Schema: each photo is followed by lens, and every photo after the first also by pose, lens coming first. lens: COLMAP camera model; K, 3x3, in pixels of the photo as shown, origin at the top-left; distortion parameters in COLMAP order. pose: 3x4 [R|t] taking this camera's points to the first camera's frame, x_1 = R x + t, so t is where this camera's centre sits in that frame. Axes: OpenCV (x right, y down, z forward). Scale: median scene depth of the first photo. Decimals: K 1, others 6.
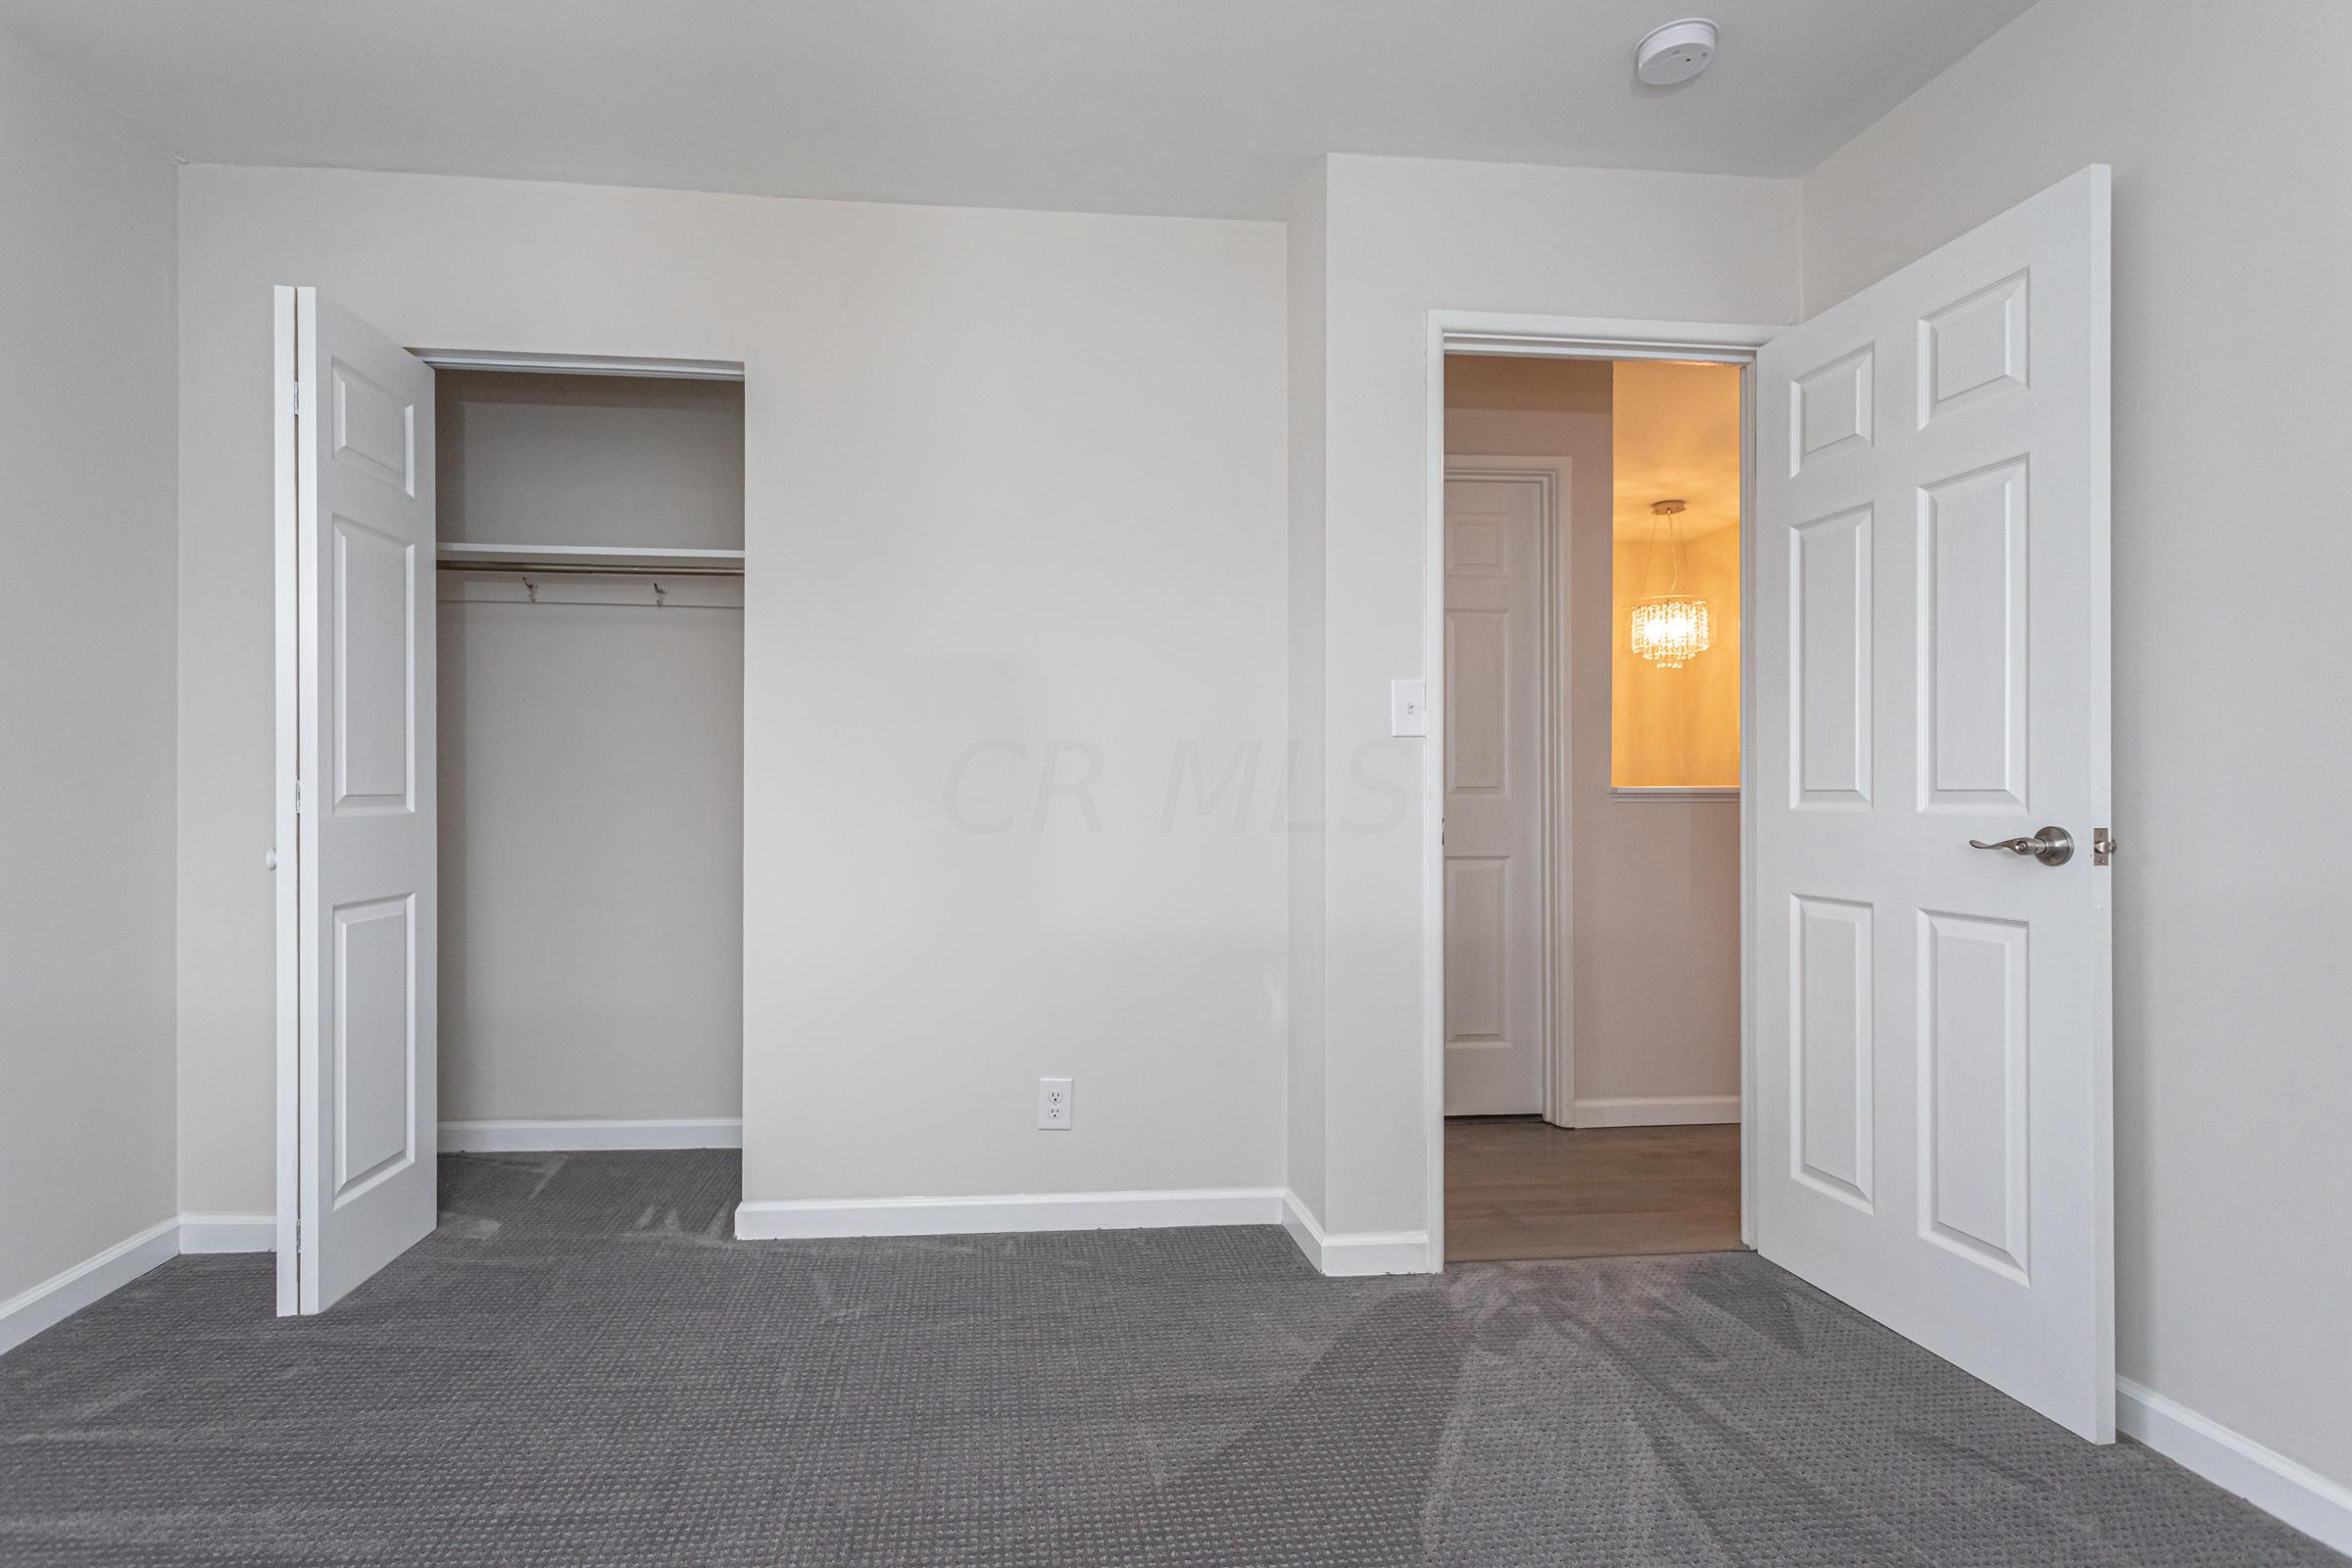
lens RADIAL K [[1148.5, 0, 1106.7], [0, 1148.5, 787.3], [0, 0, 1]] dist [-0.000195, 0.001508]
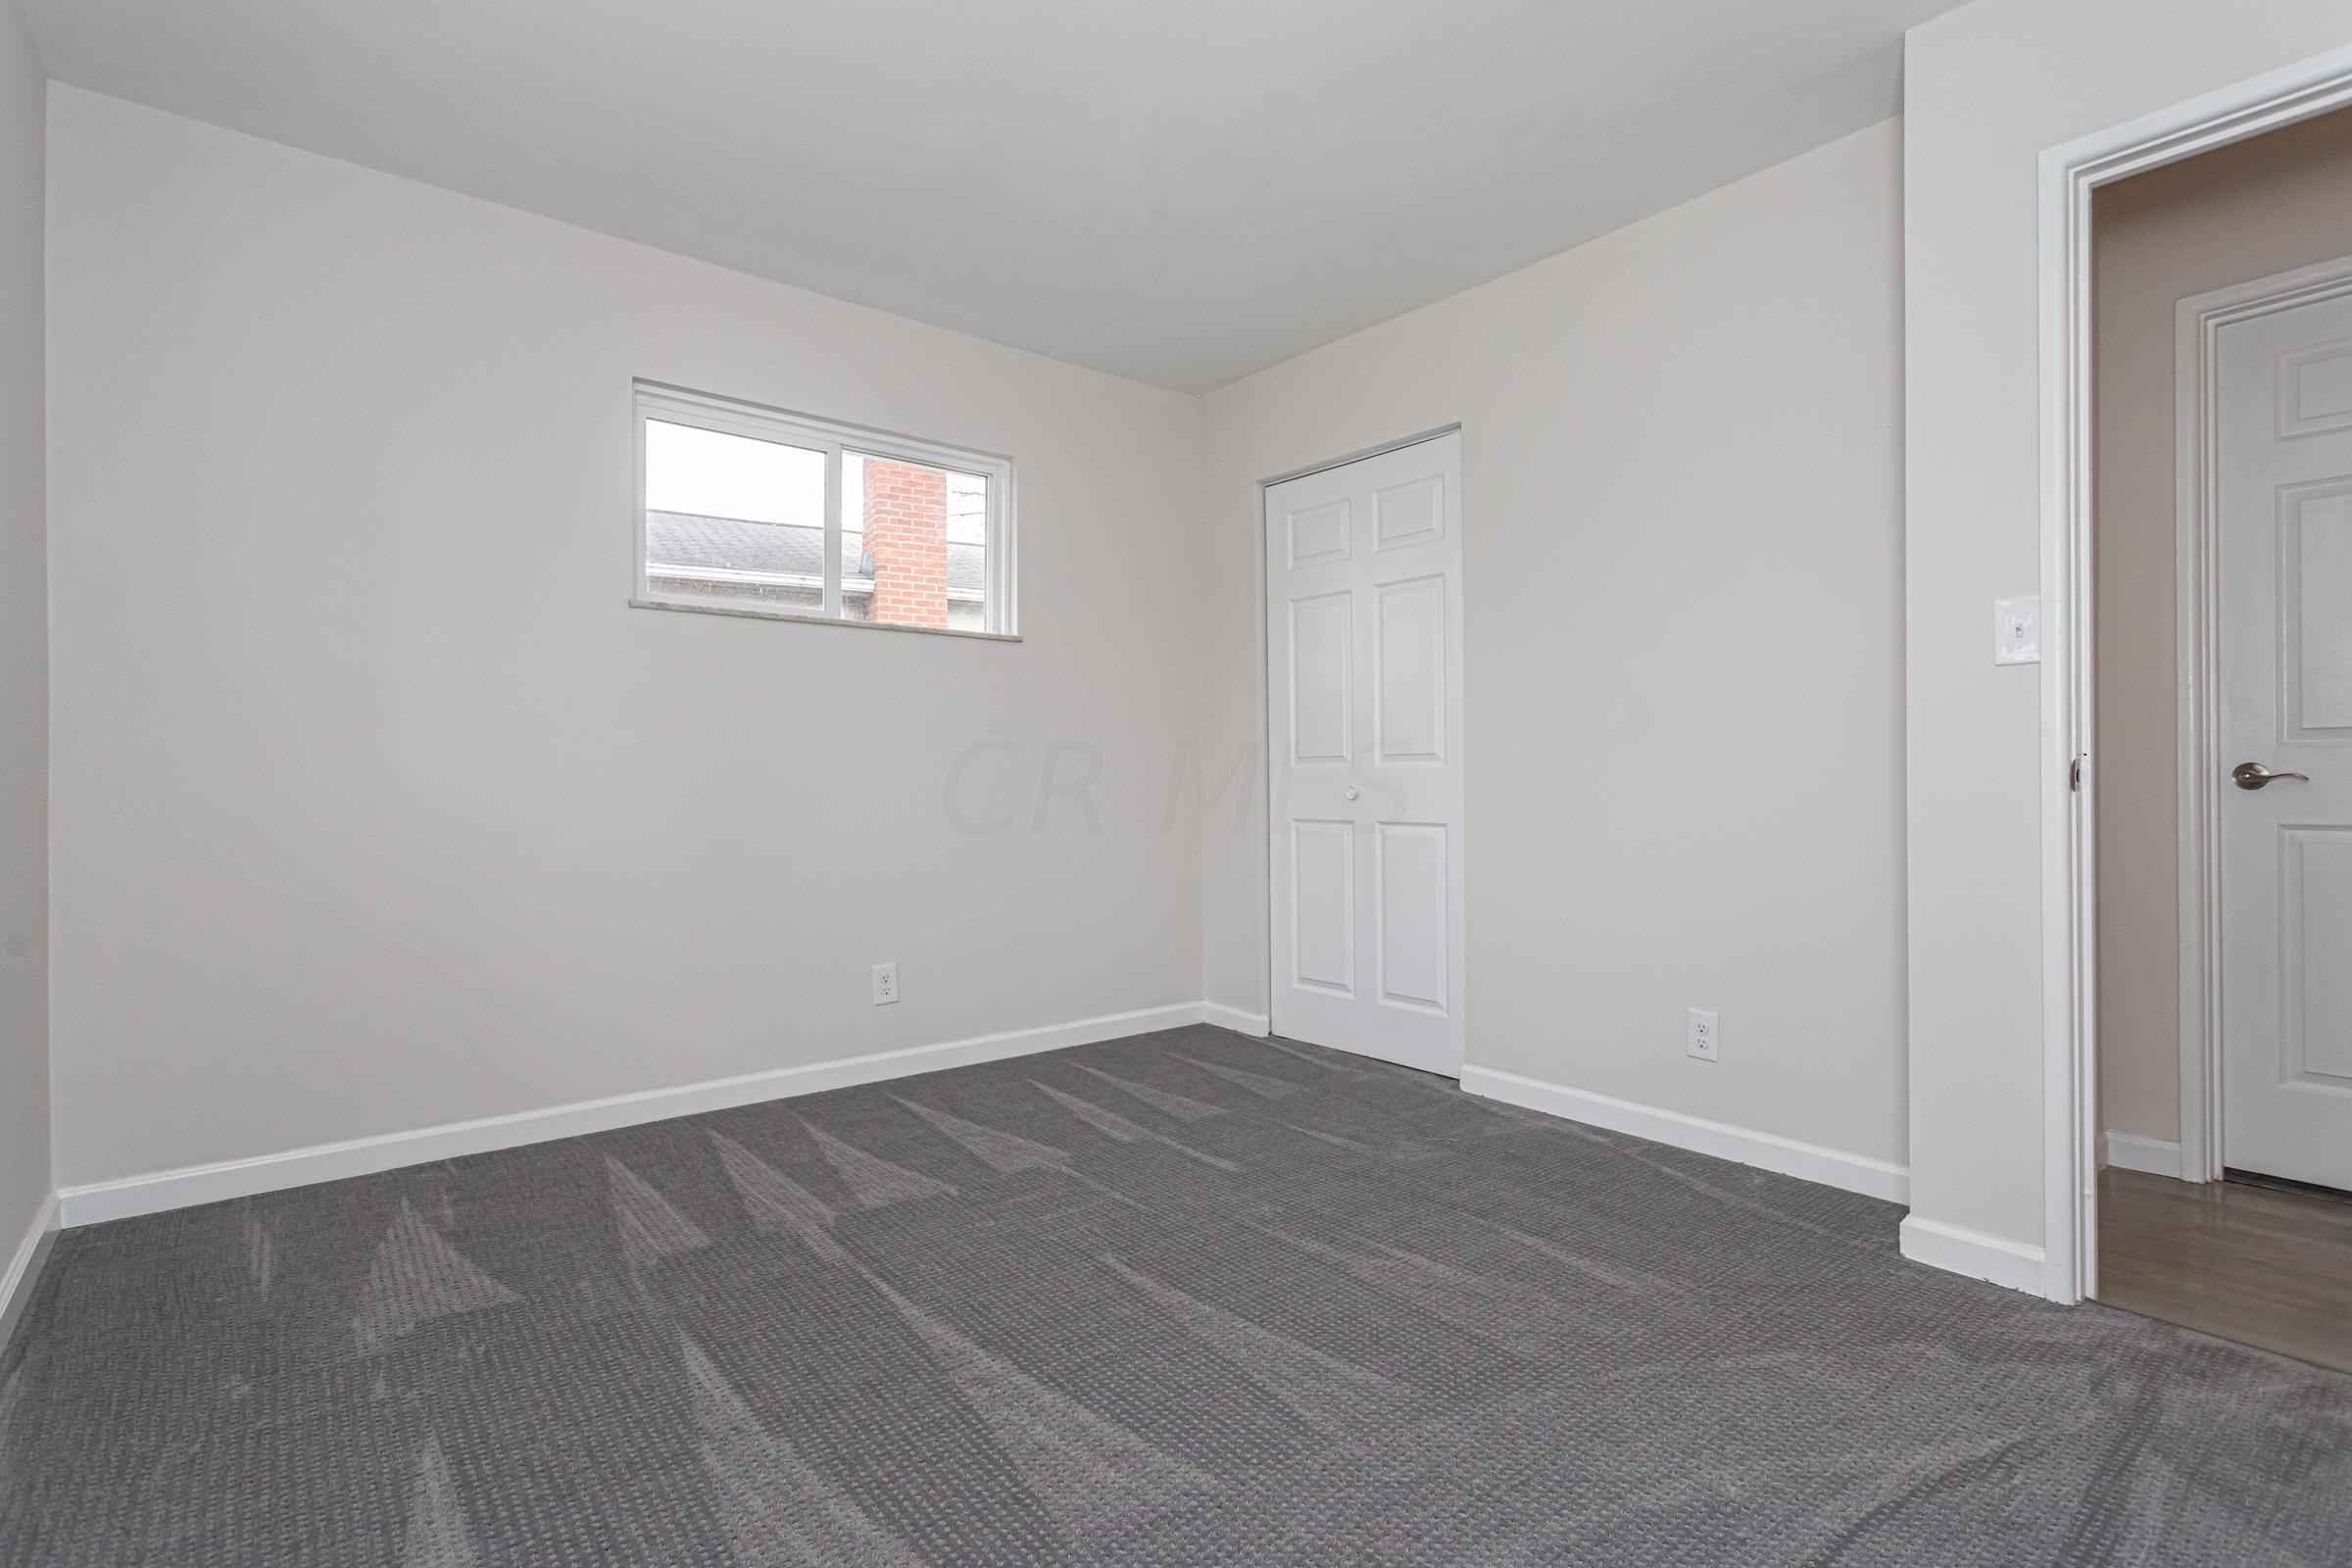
lens RADIAL K [[1148.5, 0, 1170.1], [0, 1148.5, 776.0], [0, 0, 1]] dist [-0.000195, 0.001508]
pose [[0.546492, -0.007887, -0.837427, 0.689926], [0.014010, 0.999902, -0.000275, 0.033426], [0.837347, -0.011582, 0.546549, 0.006350]]
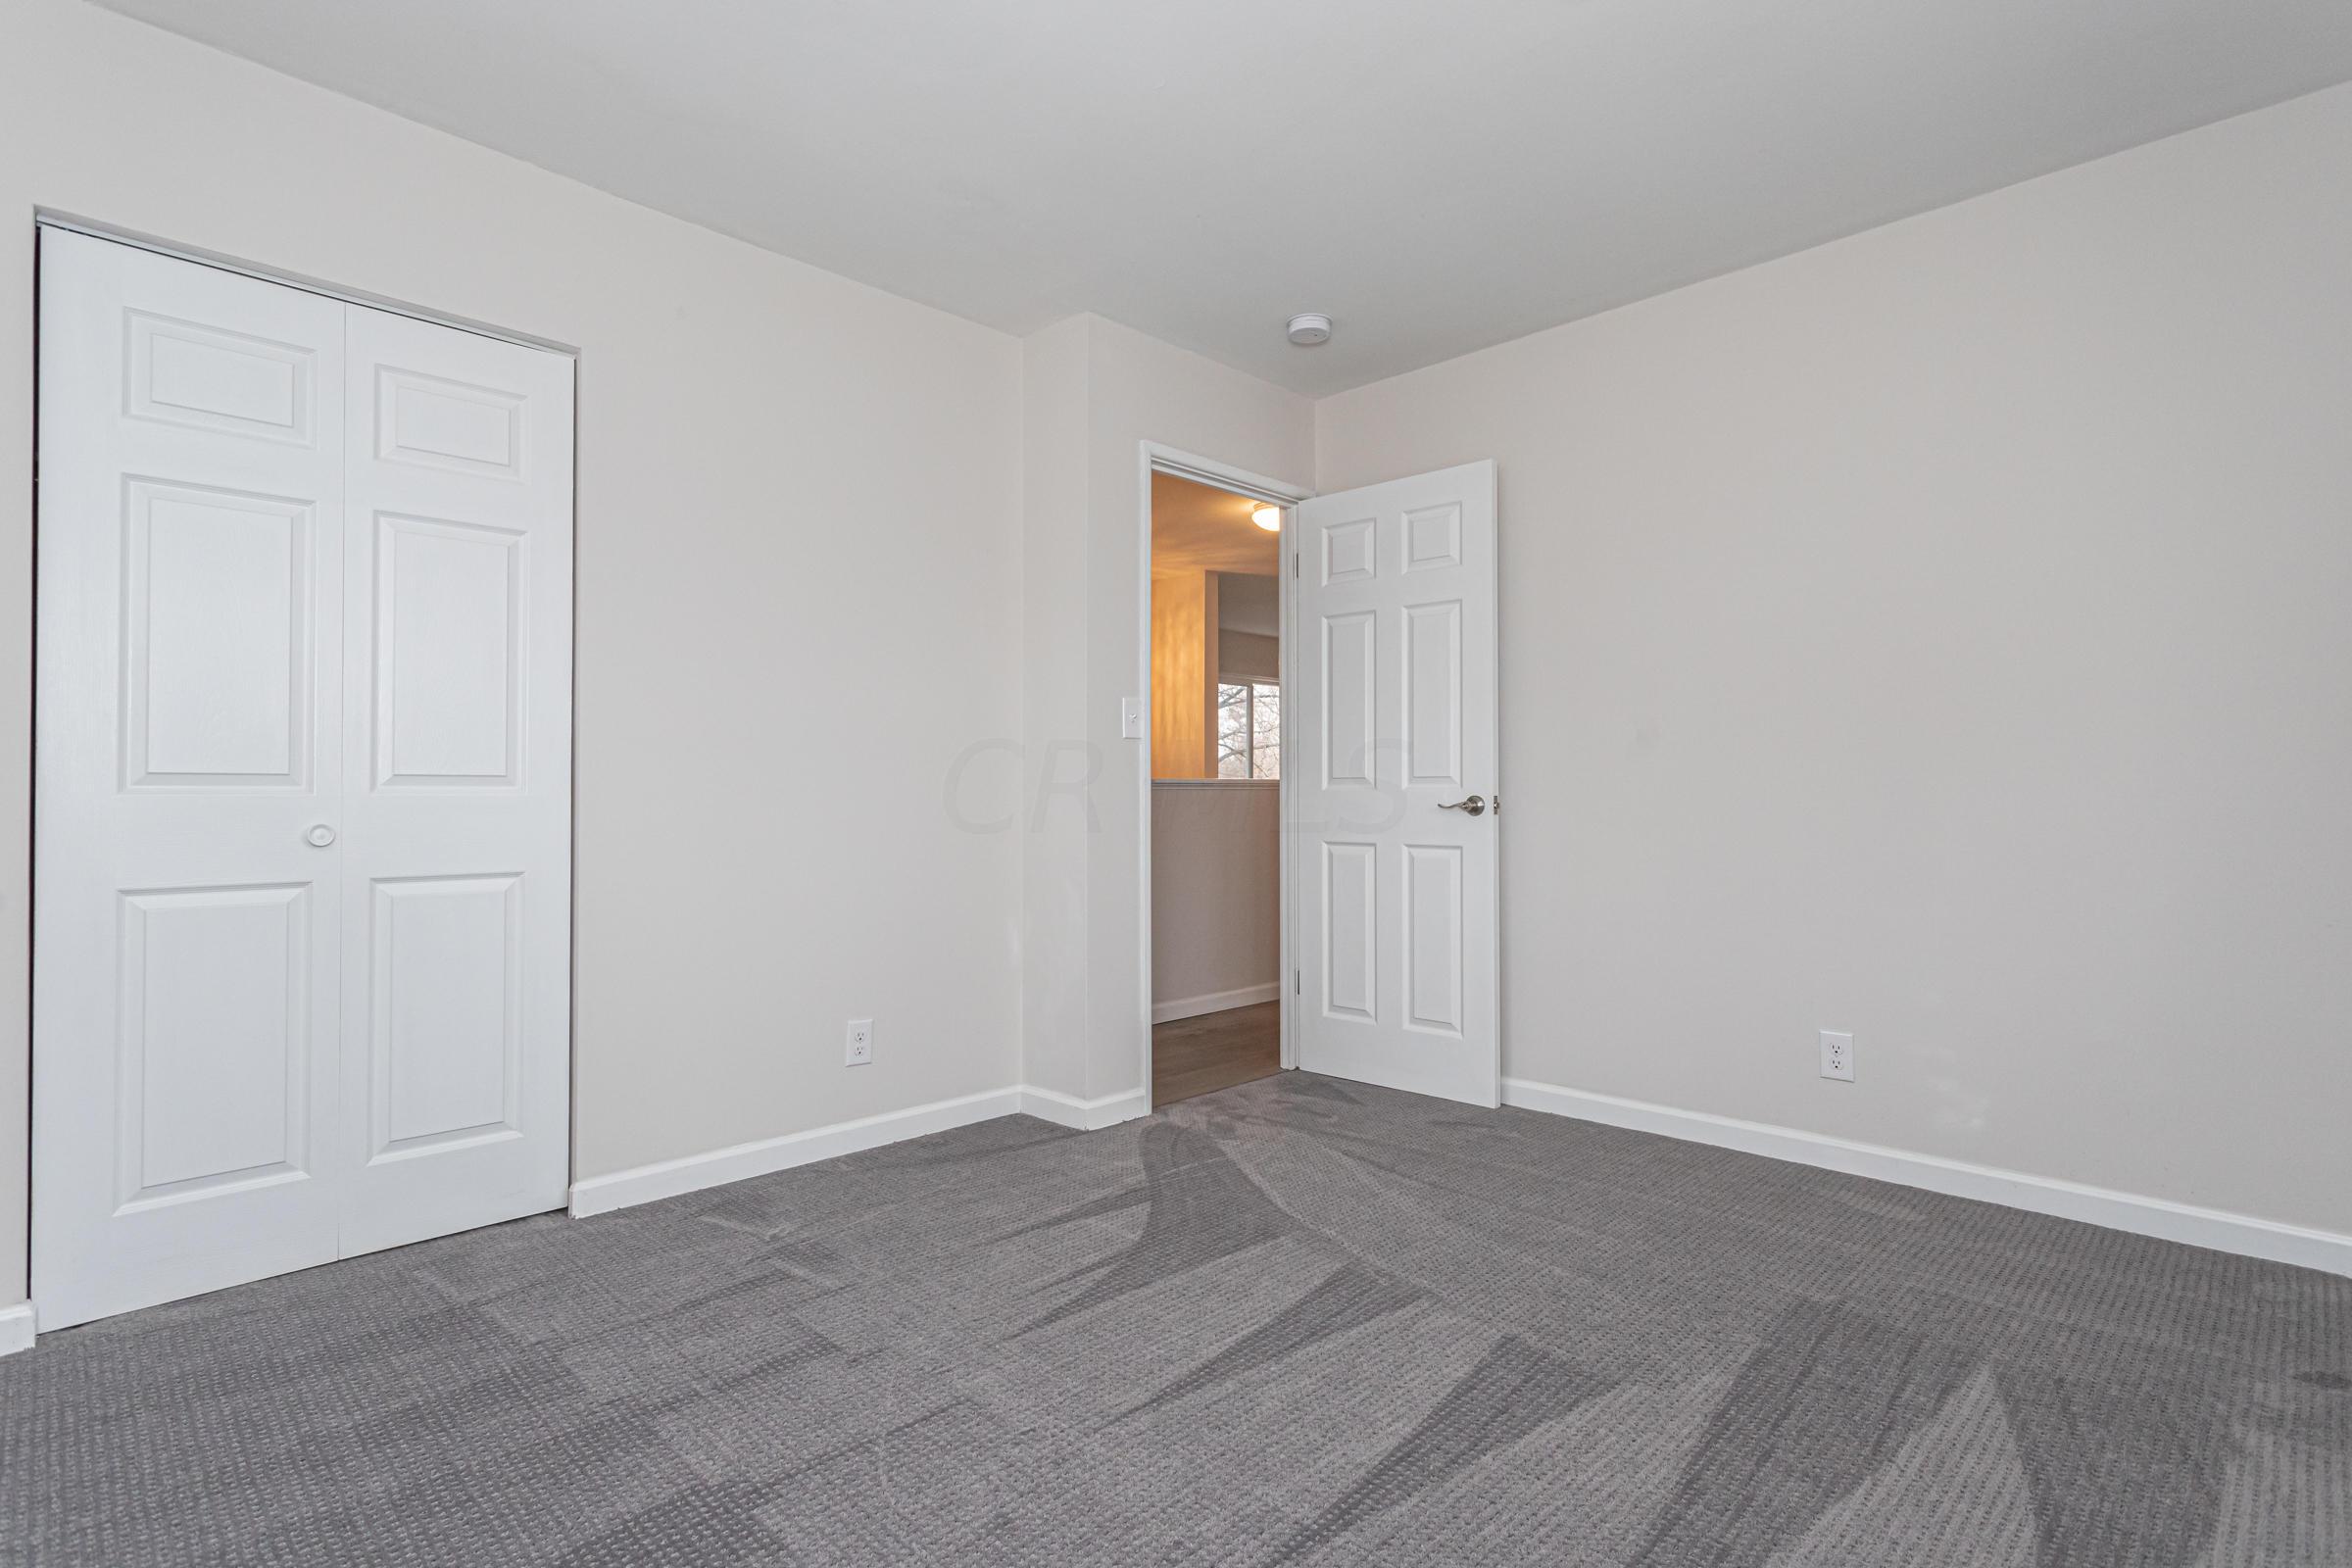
lens RADIAL K [[1148.5, 0, 1197.3], [0, 1148.5, 776.0], [0, 0, 1]] dist [-0.000195, 0.001508]
pose [[0.765445, 0.006060, 0.643472, -0.635060], [-0.001385, 0.999969, -0.007769, 0.013940], [-0.643499, 0.005055, 0.765430, -0.143447]]
